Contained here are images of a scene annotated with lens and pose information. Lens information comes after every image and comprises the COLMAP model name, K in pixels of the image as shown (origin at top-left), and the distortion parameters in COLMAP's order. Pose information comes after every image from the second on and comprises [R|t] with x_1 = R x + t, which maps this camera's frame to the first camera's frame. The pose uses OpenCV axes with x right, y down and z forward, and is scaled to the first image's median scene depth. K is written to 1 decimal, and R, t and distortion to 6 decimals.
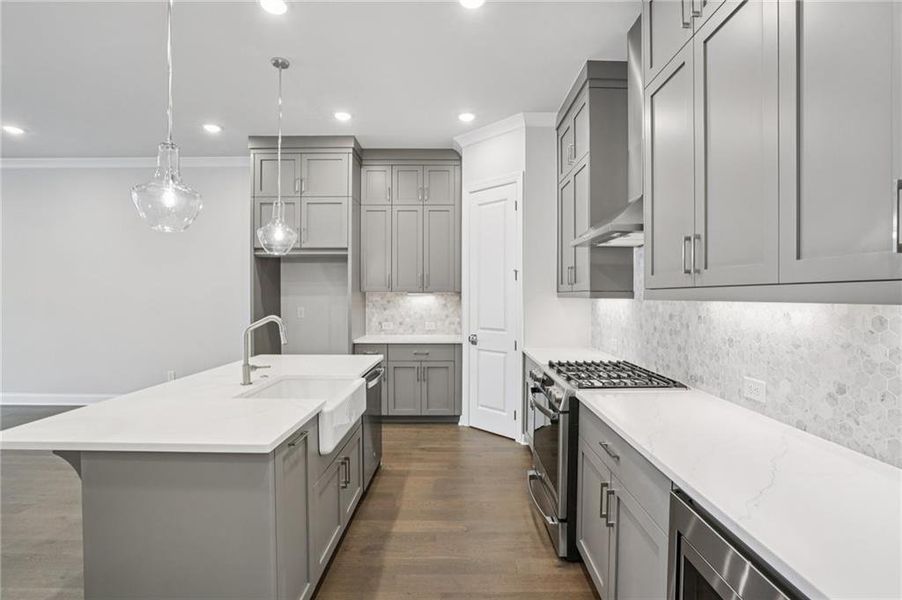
lens RADIAL K [[417.9, 0, 463.8], [0, 417.9, 296.7], [0, 0, 1]] dist [-0.049145, 0.015810]
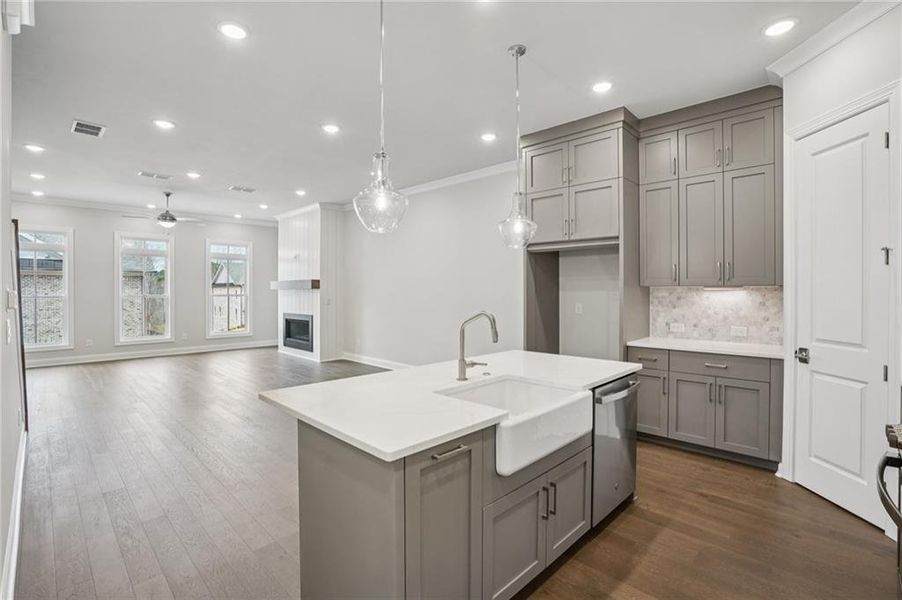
lens RADIAL K [[417.9, 0, 444.2], [0, 417.9, 291.3], [0, 0, 1]] dist [-0.049145, 0.015810]
pose [[0.706720, 0.000204, -0.707493, 0.084436], [-0.001370, 0.999998, -0.001080, 0.000112], [0.707492, 0.001732, 0.706720, 0.137785]]
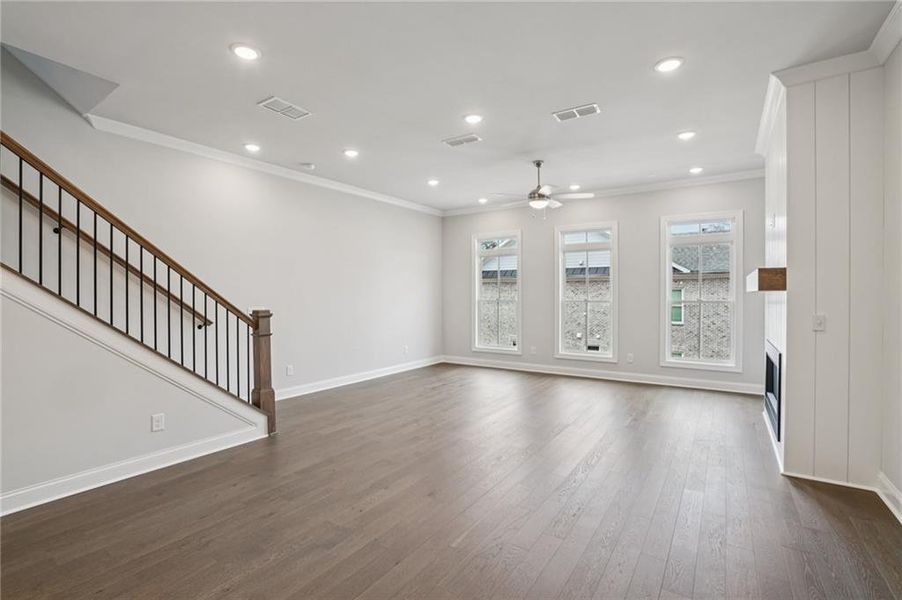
lens RADIAL K [[417.9, 0, 446.3], [0, 417.9, 287.2], [0, 0, 1]] dist [-0.049145, 0.015810]
pose [[-0.562632, -0.014177, -0.826586, -0.765992], [-0.003790, 0.999887, -0.014569, -0.005360], [0.826699, -0.005064, -0.562622, 1.048073]]
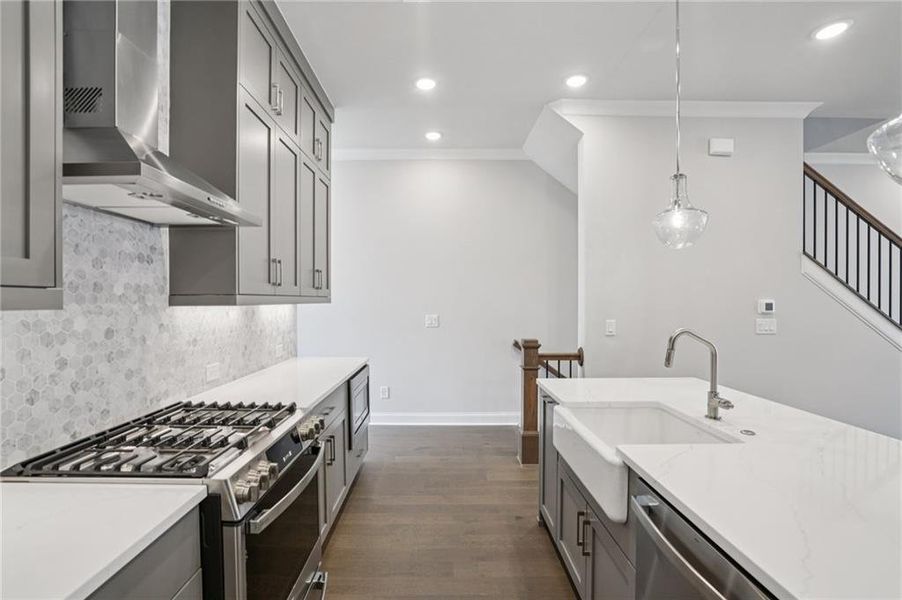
lens RADIAL K [[417.9, 0, 443.9], [0, 417.9, 307.3], [0, 0, 1]] dist [-0.049145, 0.015810]
pose [[-0.999964, -0.001087, 0.008400, -0.020668], [-0.000939, 0.999845, 0.017556, -0.002850], [-0.008417, 0.017548, -0.999811, 0.995081]]
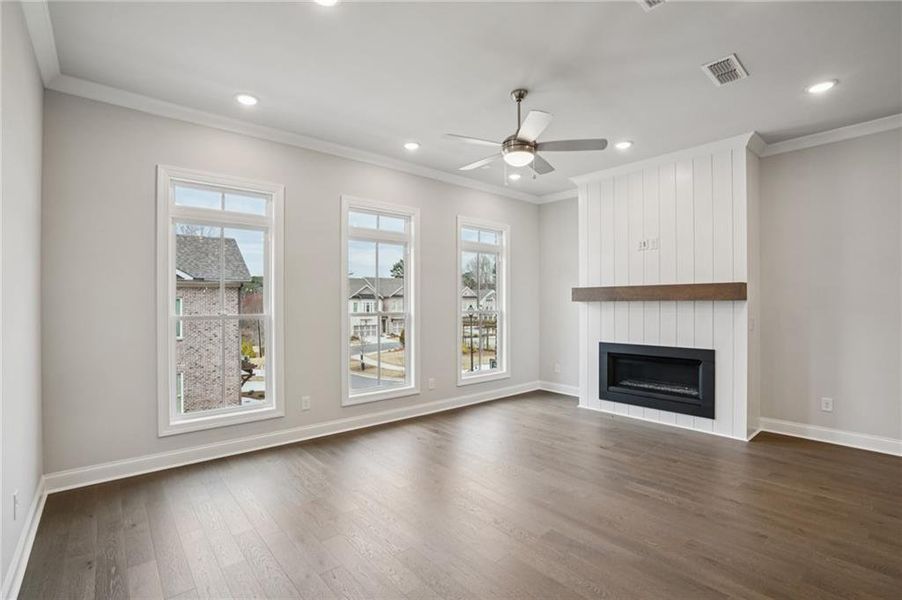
lens RADIAL K [[417.9, 0, 453.4], [0, 417.9, 305.2], [0, 0, 1]] dist [-0.049145, 0.015810]
pose [[0.653745, 0.001353, -0.756714, -1.491680], [0.000743, 0.999997, 0.002430, -0.003244], [0.756714, -0.002151, 0.653742, -0.097269]]
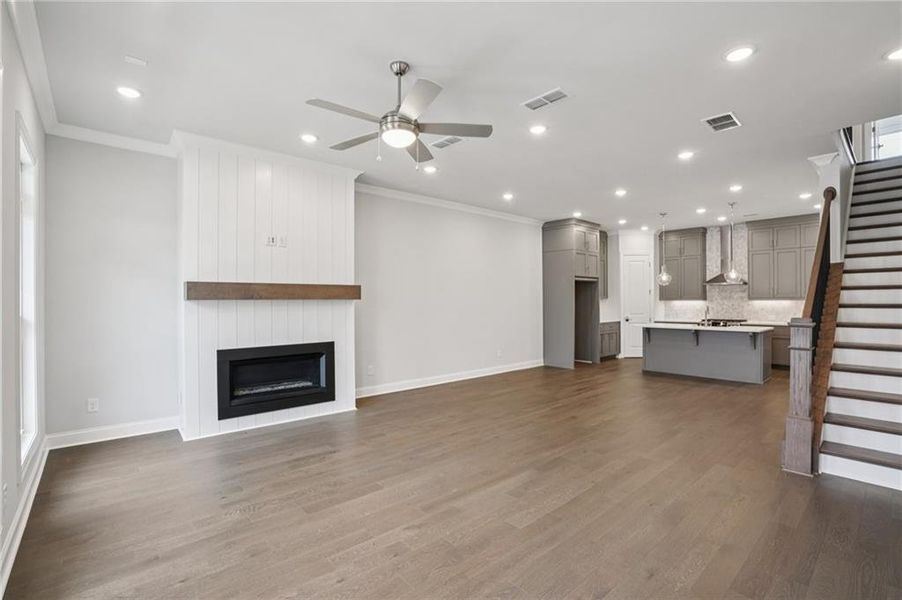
lens RADIAL K [[417.9, 0, 438.9], [0, 417.9, 300.0], [0, 0, 1]] dist [-0.049145, 0.015810]
pose [[0.757221, -0.003899, 0.653147, -2.470581], [0.007247, 0.999971, -0.002432, -0.005228], [-0.653118, 0.006575, 0.757227, -0.060770]]
